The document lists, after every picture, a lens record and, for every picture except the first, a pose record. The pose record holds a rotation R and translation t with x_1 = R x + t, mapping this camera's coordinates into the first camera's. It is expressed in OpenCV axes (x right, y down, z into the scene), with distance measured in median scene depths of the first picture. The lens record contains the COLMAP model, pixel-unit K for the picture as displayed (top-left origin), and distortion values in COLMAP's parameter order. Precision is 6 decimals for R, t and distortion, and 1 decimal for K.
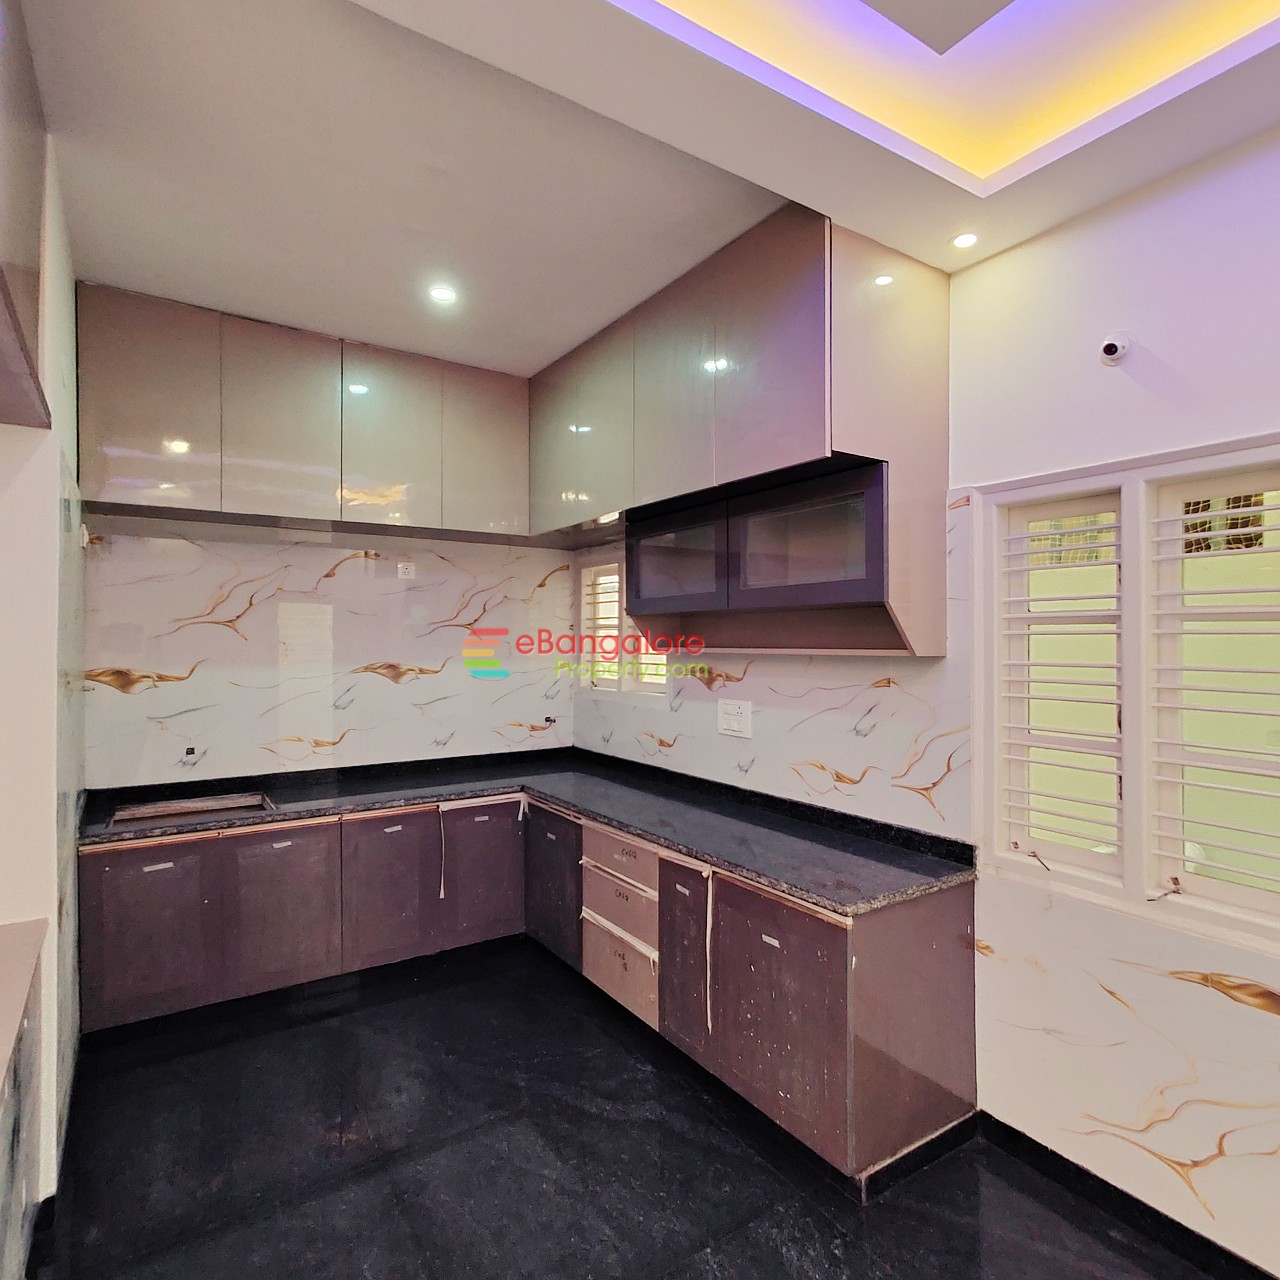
lens RADIAL K [[754.9, 0, 640.0], [0, 754.9, 640.0], [0, 0, 1]] dist [0.003214, 0.000384]
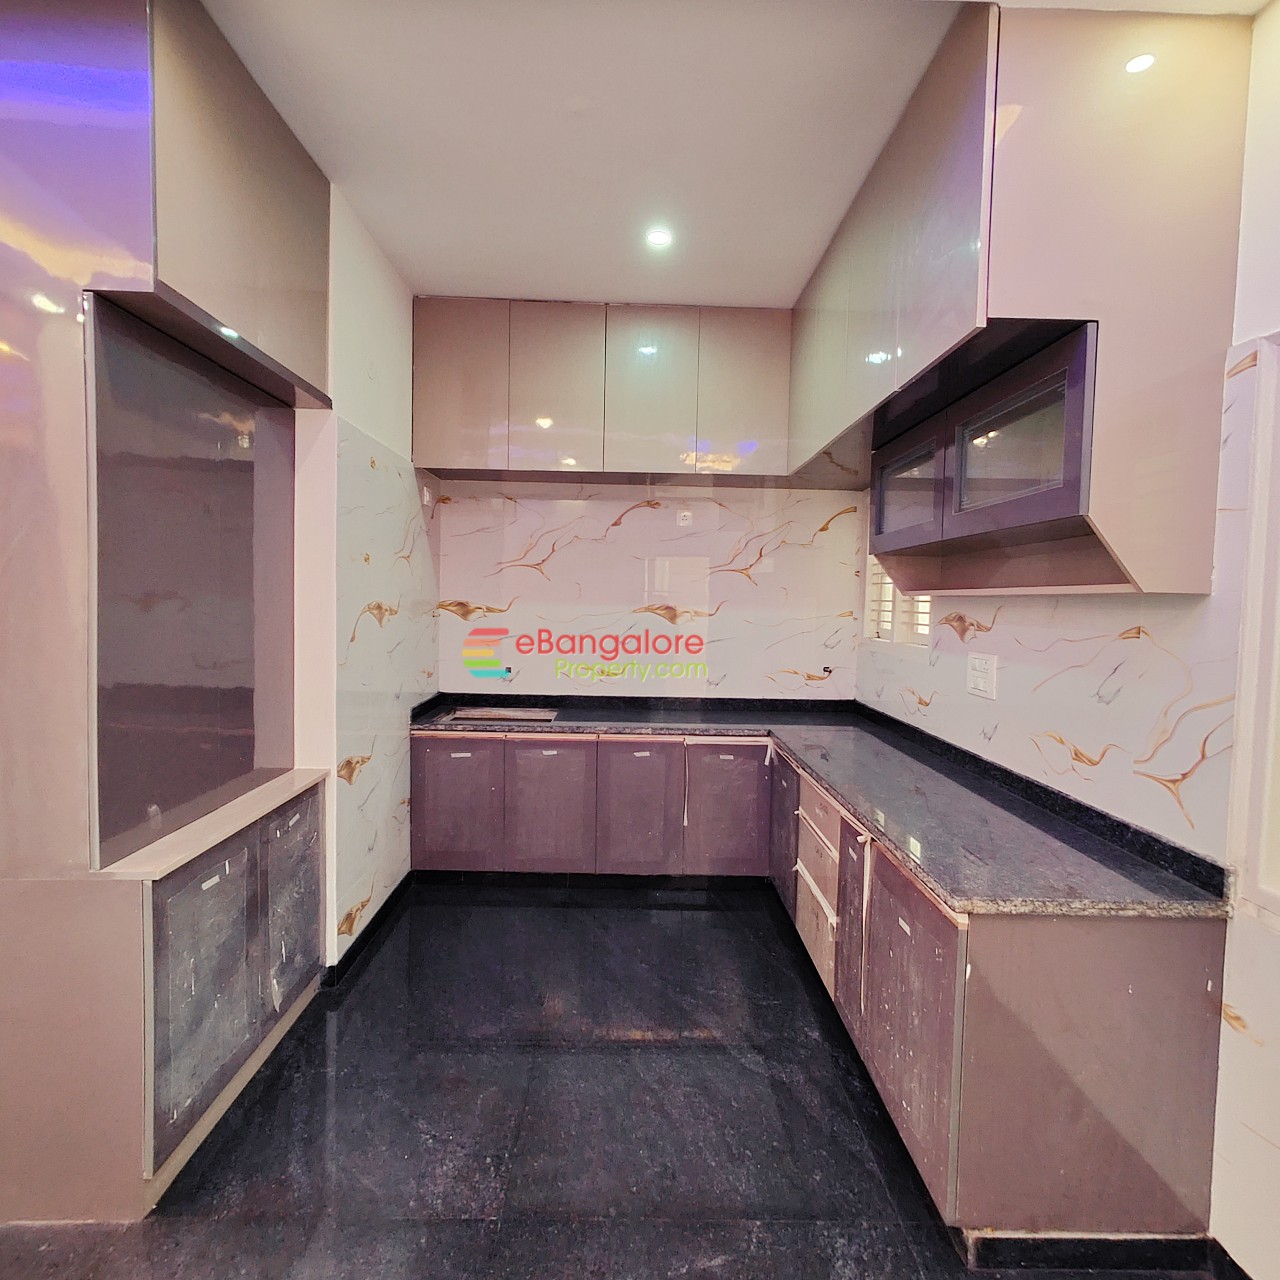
lens RADIAL K [[743.5, 0, 640.0], [0, 743.5, 640.0], [0, 0, 1]] dist [0.002259, -0.002993]
pose [[0.838134, 0.048259, -0.543326, 0.287980], [-0.021897, 0.998252, 0.054888, 0.031600], [0.545025, -0.034106, 0.837726, 0.122305]]
